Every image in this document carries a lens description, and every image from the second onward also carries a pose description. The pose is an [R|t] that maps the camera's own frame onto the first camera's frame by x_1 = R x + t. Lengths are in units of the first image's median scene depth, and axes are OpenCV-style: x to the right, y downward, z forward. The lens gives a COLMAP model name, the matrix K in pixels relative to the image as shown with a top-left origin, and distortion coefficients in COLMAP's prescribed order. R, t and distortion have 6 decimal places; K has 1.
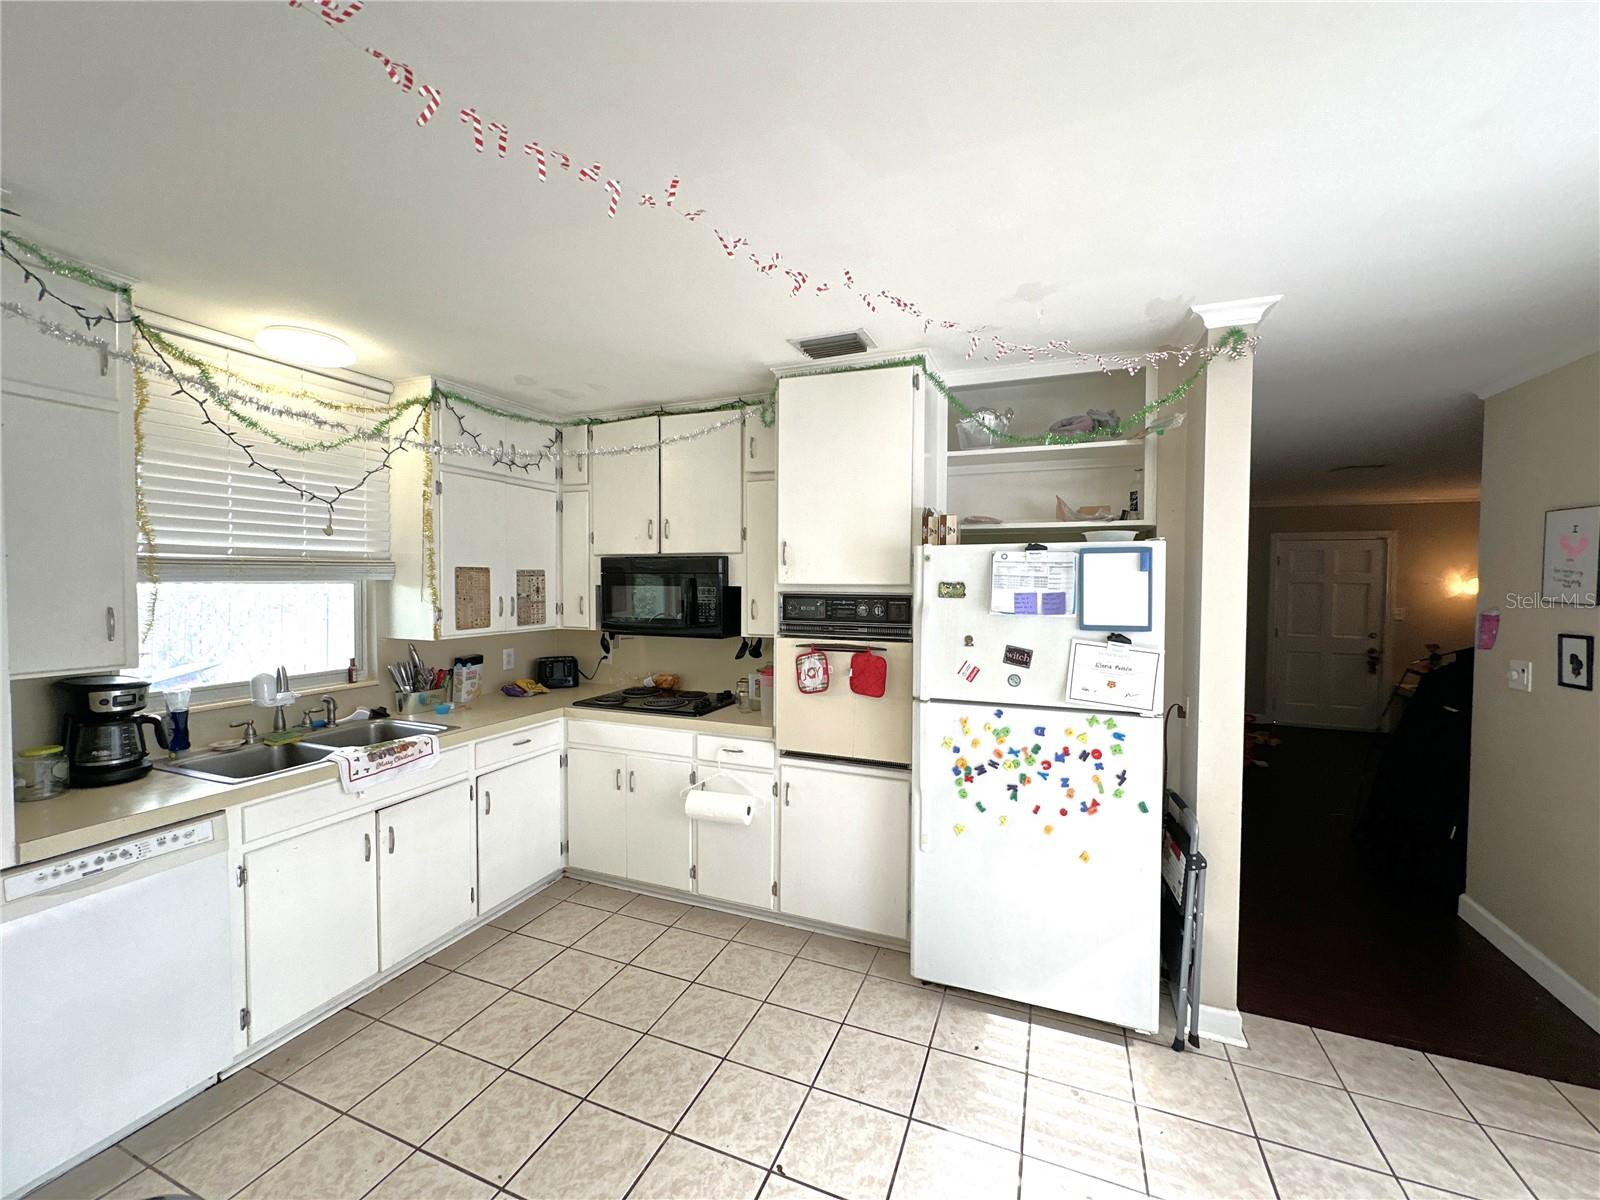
lens RADIAL K [[638.0, 0, 798.6], [0, 638.0, 599.7], [0, 0, 1]] dist [-0.003295, 0.000474]
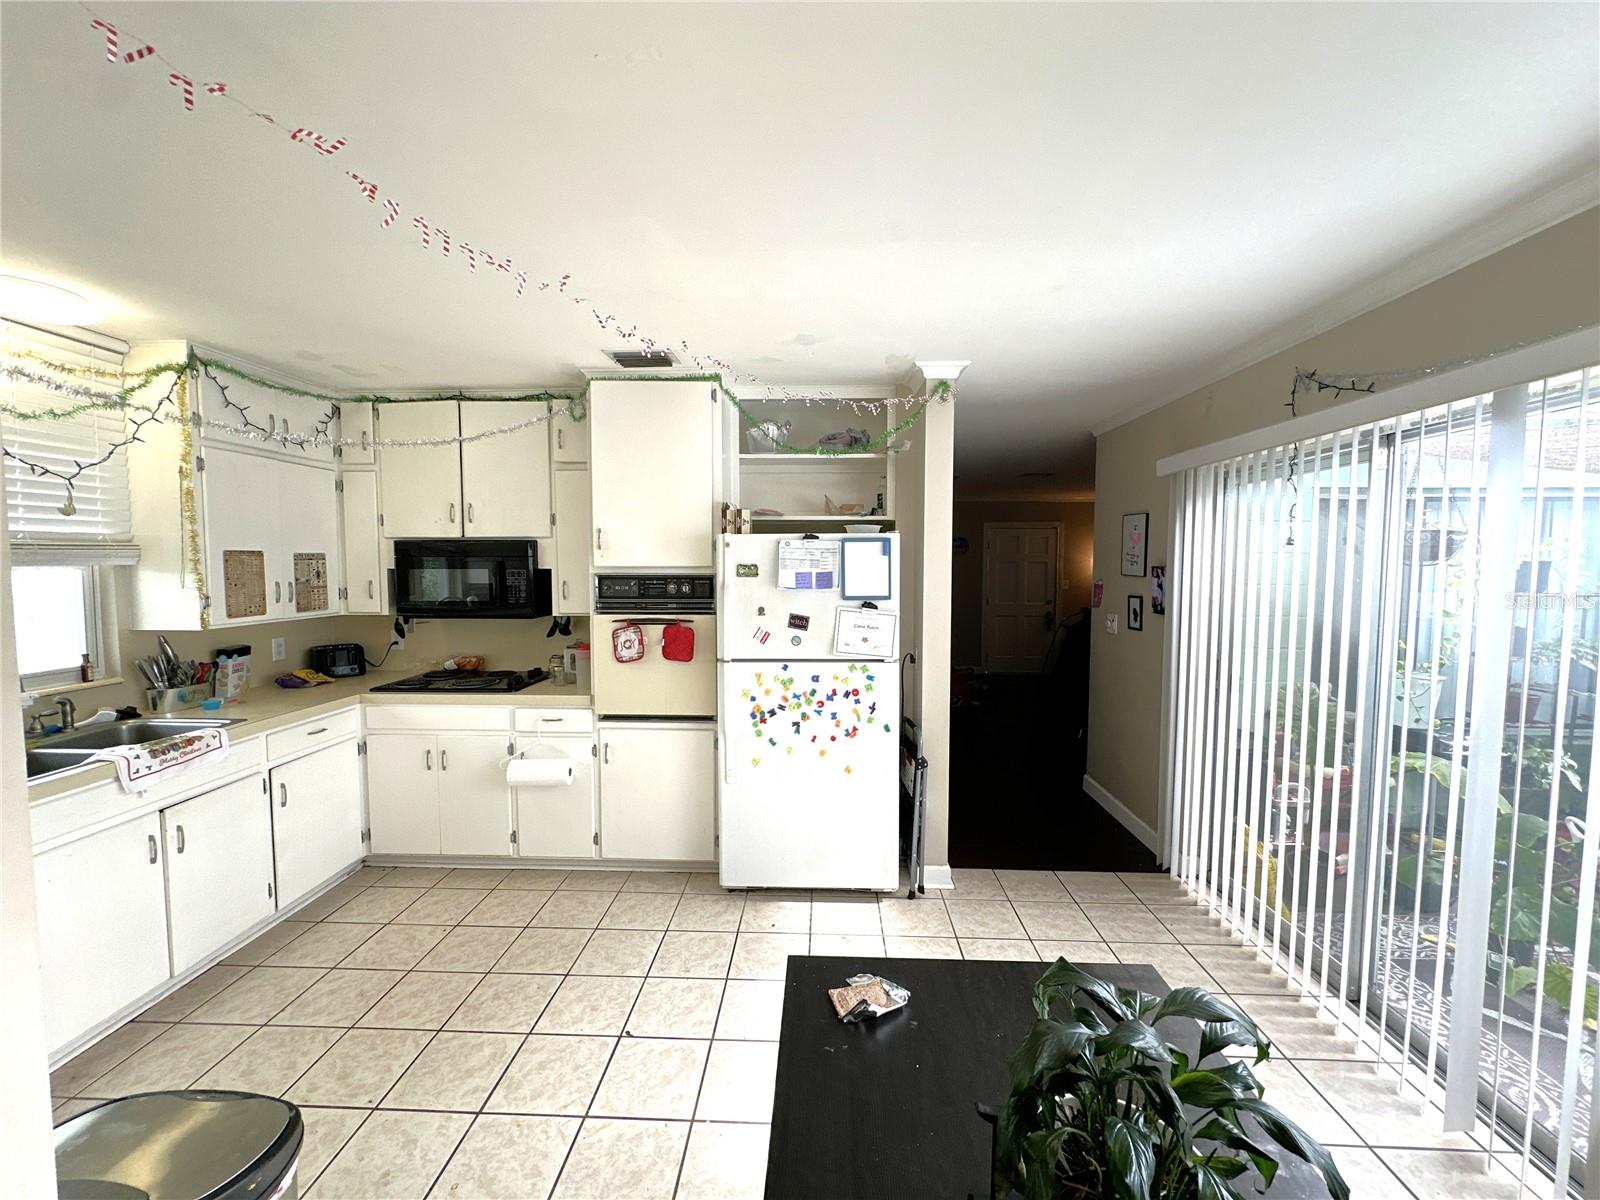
lens RADIAL K [[638.0, 0, 798.6], [0, 638.0, 599.7], [0, 0, 1]] dist [-0.003295, 0.000474]
pose [[0.941733, -0.024190, 0.335489, -0.071833], [0.014006, 0.999366, 0.032743, 0.001919], [-0.336069, -0.026136, 0.941475, -0.173374]]
